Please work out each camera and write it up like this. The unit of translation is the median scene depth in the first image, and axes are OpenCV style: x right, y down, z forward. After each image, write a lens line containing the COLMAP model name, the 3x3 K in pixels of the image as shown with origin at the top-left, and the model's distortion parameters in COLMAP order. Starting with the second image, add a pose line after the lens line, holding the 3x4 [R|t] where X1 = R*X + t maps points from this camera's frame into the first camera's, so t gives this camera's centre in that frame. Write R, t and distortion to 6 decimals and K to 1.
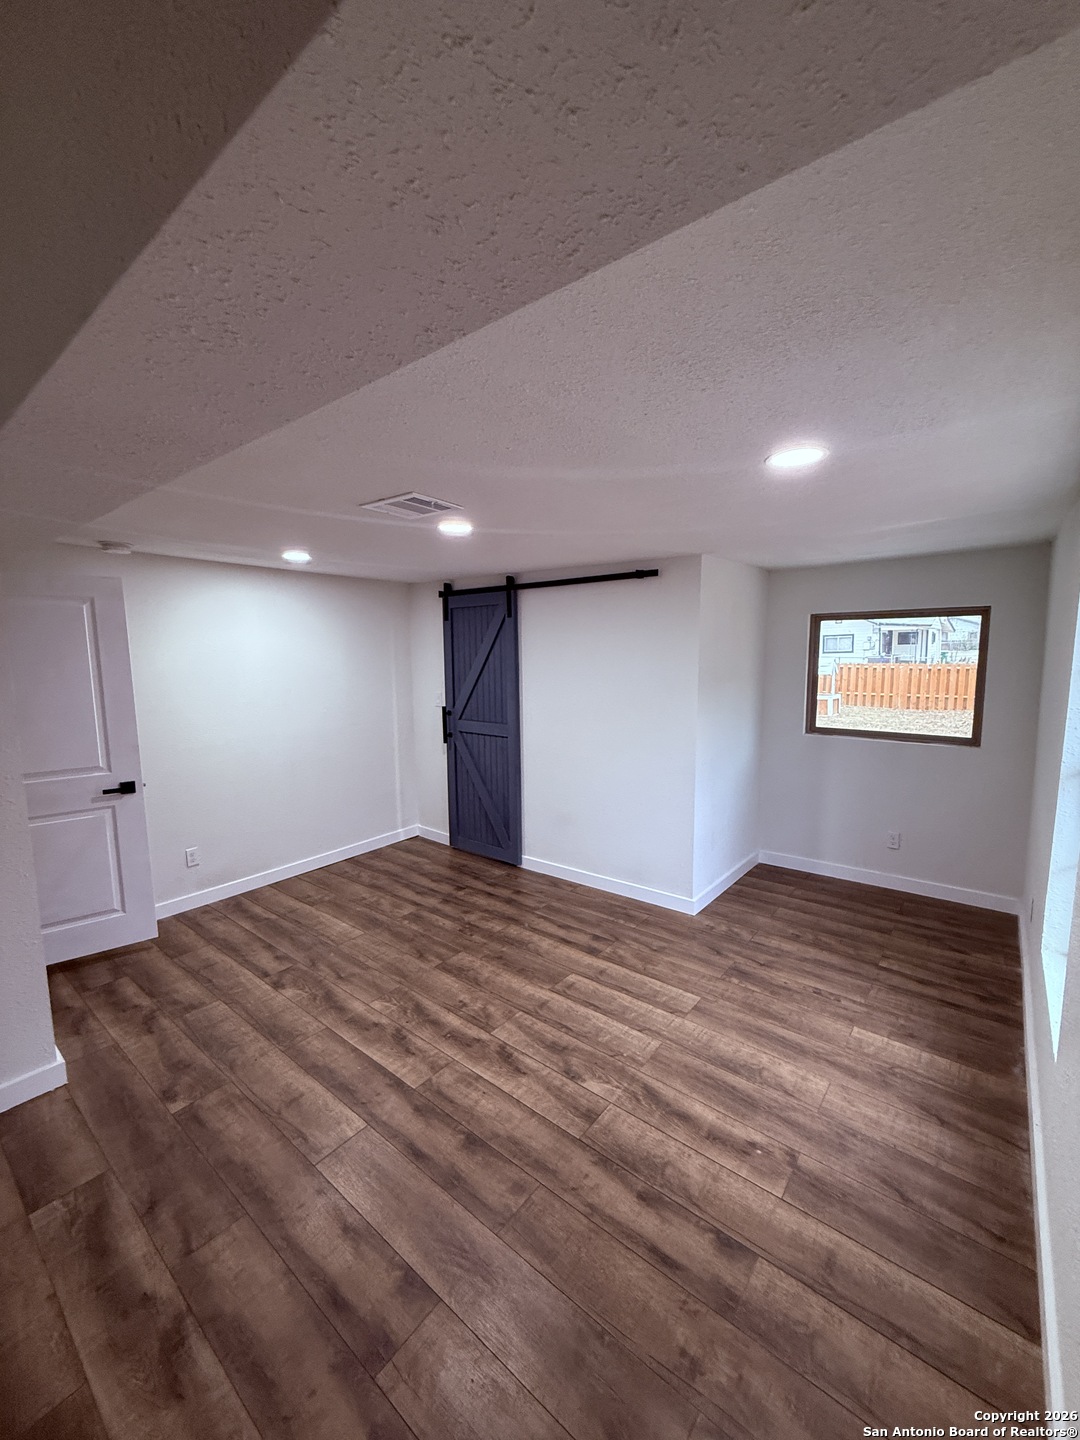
lens RADIAL K [[573.7, 0, 540.4], [0, 573.7, 716.0], [0, 0, 1]] dist [-0.001077, 0.000394]
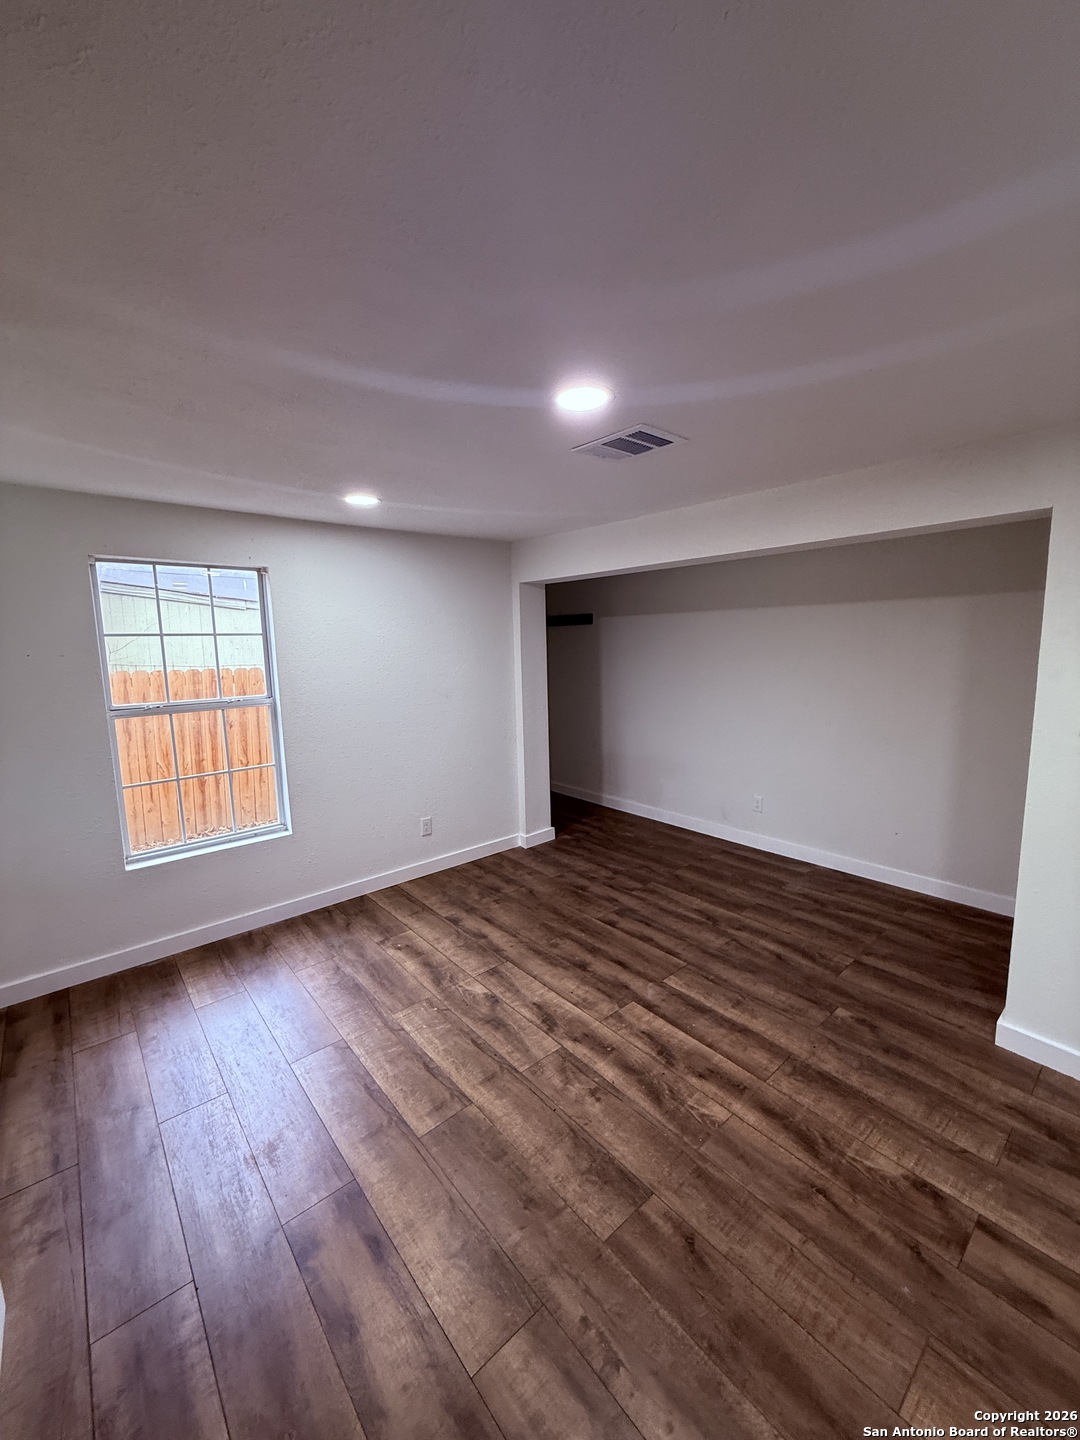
lens RADIAL K [[573.7, 0, 540.4], [0, 573.7, 716.0], [0, 0, 1]] dist [-0.001077, 0.000394]
pose [[-0.982272, 0.002292, 0.187447, -0.204571], [0.048203, 0.969392, 0.240742, -0.143210], [-0.181157, 0.245509, -0.952317, 1.588274]]
